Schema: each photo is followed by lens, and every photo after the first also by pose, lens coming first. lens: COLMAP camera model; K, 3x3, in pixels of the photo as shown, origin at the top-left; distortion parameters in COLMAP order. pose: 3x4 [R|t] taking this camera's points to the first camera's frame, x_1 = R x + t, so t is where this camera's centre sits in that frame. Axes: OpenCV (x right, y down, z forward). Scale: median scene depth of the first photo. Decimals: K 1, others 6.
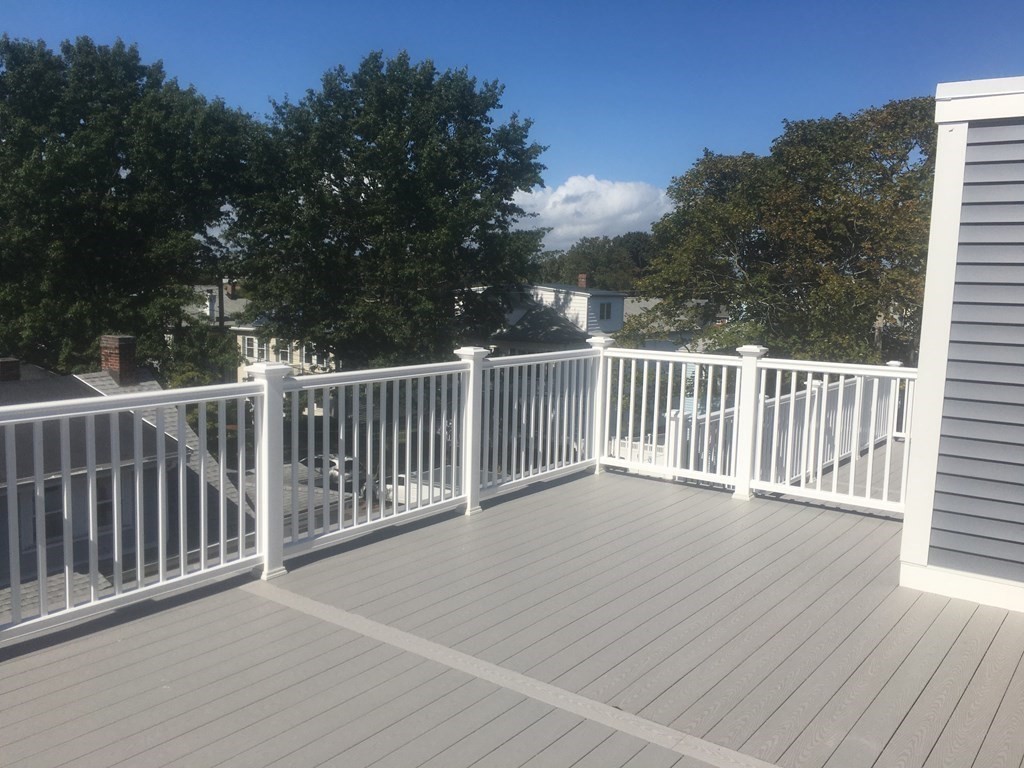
lens RADIAL K [[877.1, 0, 509.0], [0, 877.1, 379.7], [0, 0, 1]] dist [0.038406, -0.016619]
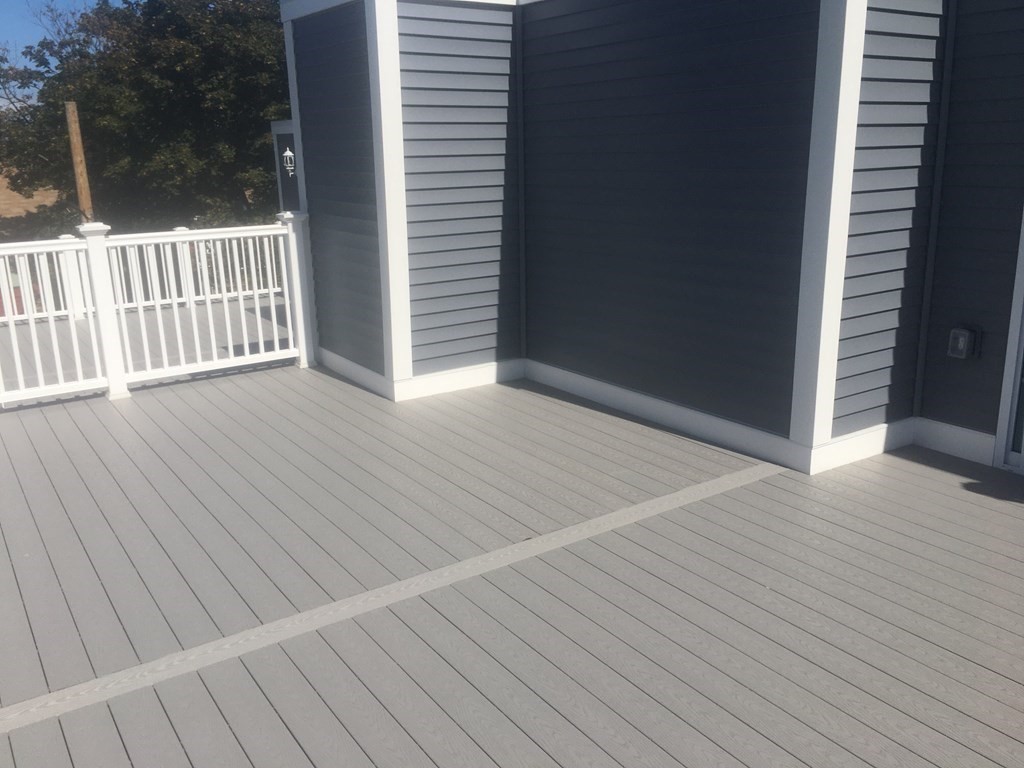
lens RADIAL K [[877.1, 0, 510.2], [0, 877.1, 376.6], [0, 0, 1]] dist [0.038406, -0.016619]
pose [[0.312006, -0.267000, 0.911791, -0.425110], [0.135781, 0.962379, 0.235351, -0.042389], [-0.940327, 0.050373, 0.336522, 0.331394]]
